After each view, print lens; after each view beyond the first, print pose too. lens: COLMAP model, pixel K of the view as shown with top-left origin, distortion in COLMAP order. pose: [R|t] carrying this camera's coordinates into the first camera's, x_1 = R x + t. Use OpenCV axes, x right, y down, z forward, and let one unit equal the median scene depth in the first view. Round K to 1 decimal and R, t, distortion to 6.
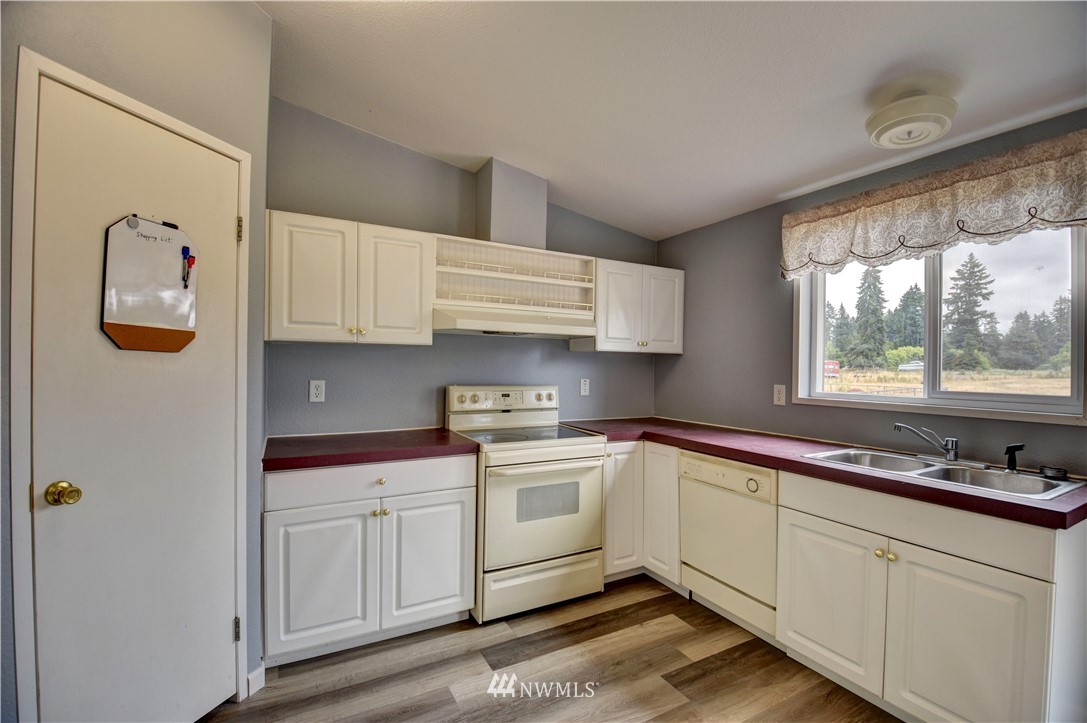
lens RADIAL K [[480.1, 0, 556.6], [0, 480.1, 366.7], [0, 0, 1]] dist [0.013288, -0.025232]
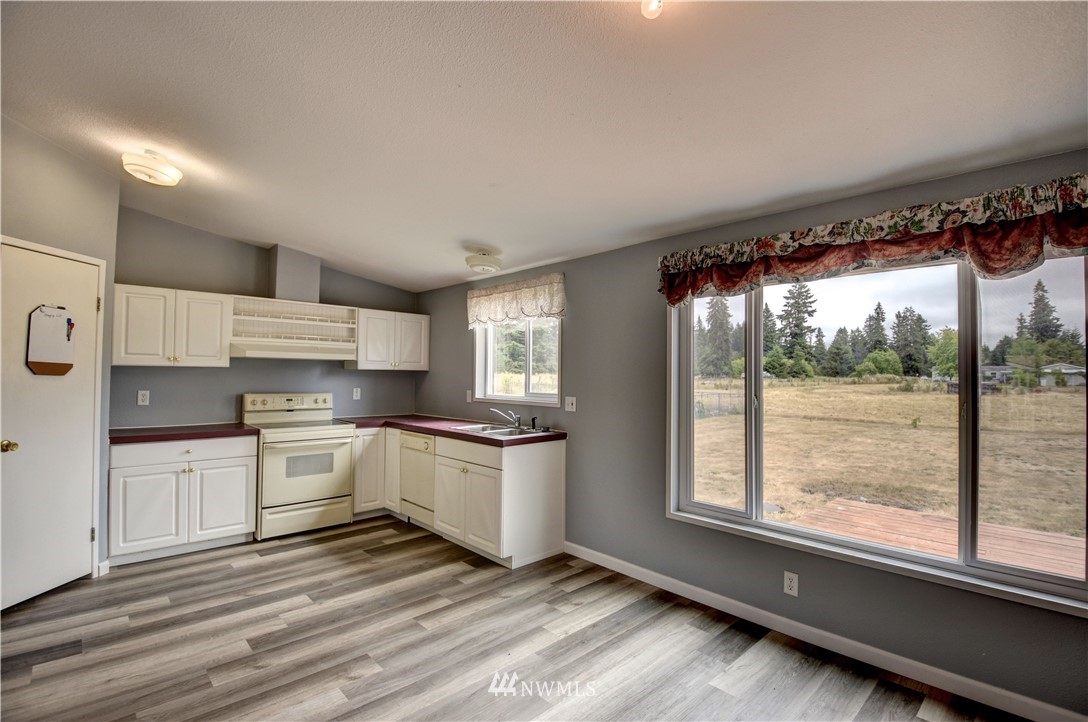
lens RADIAL K [[504.0, 0, 562.0], [0, 504.0, 363.4], [0, 0, 1]] dist [0.019412, -0.026731]
pose [[0.966093, 0.003462, 0.258173, 0.333951], [0.002718, 0.999718, -0.023574, -0.015065], [-0.258182, 0.023477, 0.965811, -0.798260]]
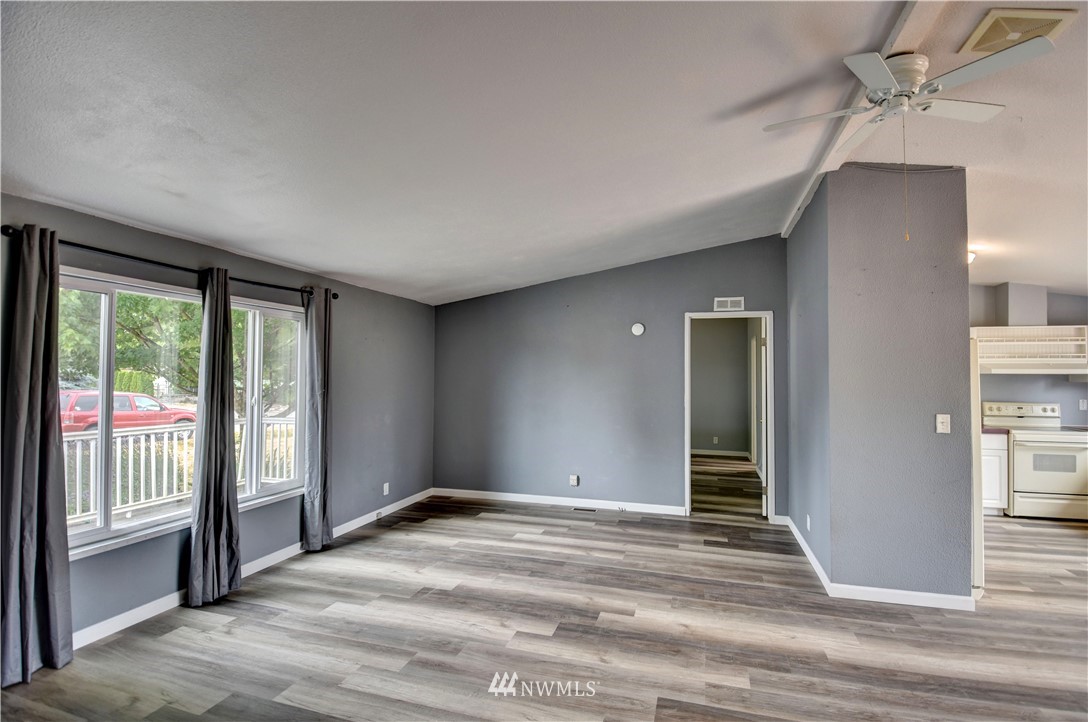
lens RADIAL K [[501.0, 0, 550.6], [0, 501.0, 361.8], [0, 0, 1]] dist [0.018346, -0.026697]
pose [[0.697103, -0.026316, -0.716488, 0.009400], [-0.002863, 0.999216, -0.039485, -0.037002], [0.716966, 0.029577, 0.696481, -1.702349]]
